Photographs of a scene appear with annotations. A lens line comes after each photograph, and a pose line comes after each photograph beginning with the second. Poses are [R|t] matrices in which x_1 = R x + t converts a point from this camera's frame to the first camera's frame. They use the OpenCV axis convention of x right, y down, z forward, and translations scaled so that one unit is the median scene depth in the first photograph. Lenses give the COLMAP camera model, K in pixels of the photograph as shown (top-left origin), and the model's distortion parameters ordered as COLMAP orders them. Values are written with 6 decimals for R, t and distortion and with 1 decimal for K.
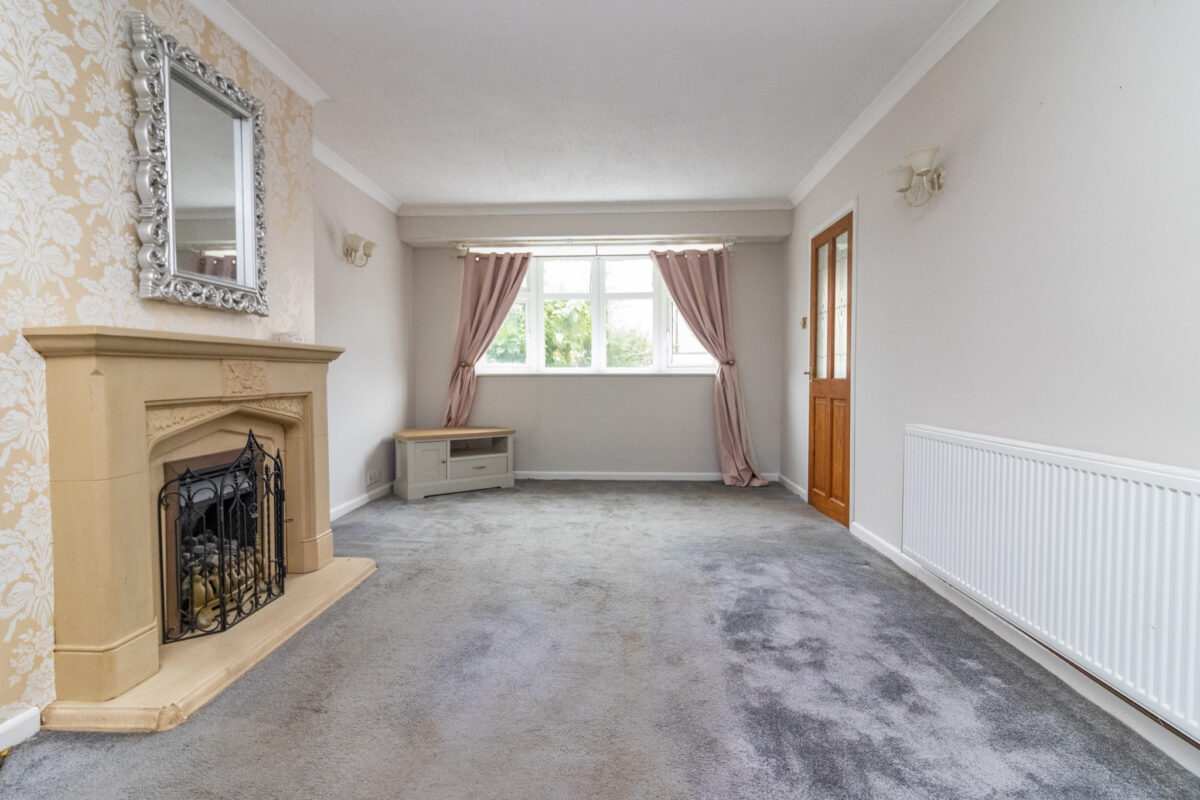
lens RADIAL K [[591.1, 0, 592.2], [0, 591.1, 393.2], [0, 0, 1]] dist [-0.000166, -0.000115]
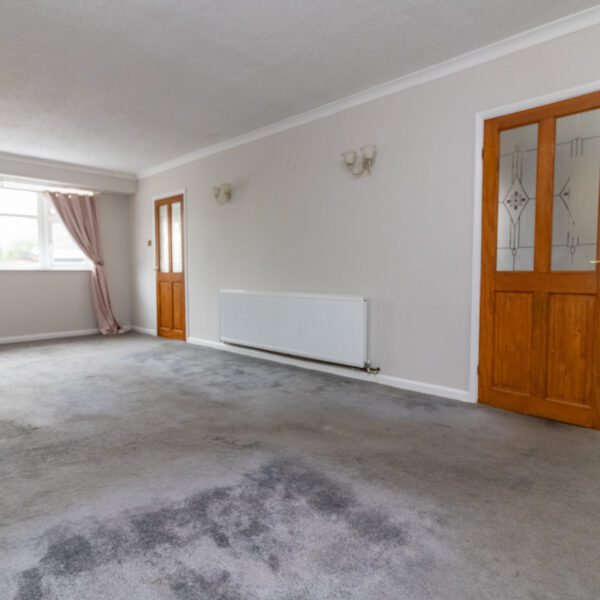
lens RADIAL K [[419.8, 0, 300.2], [0, 419.8, 294.9], [0, 0, 1]] dist [-0.007202, -0.000132]
pose [[0.648663, -0.042822, 0.759870, -0.325325], [0.025930, 0.999080, 0.034168, 0.012949], [-0.760634, -0.002460, 0.649177, -0.225343]]
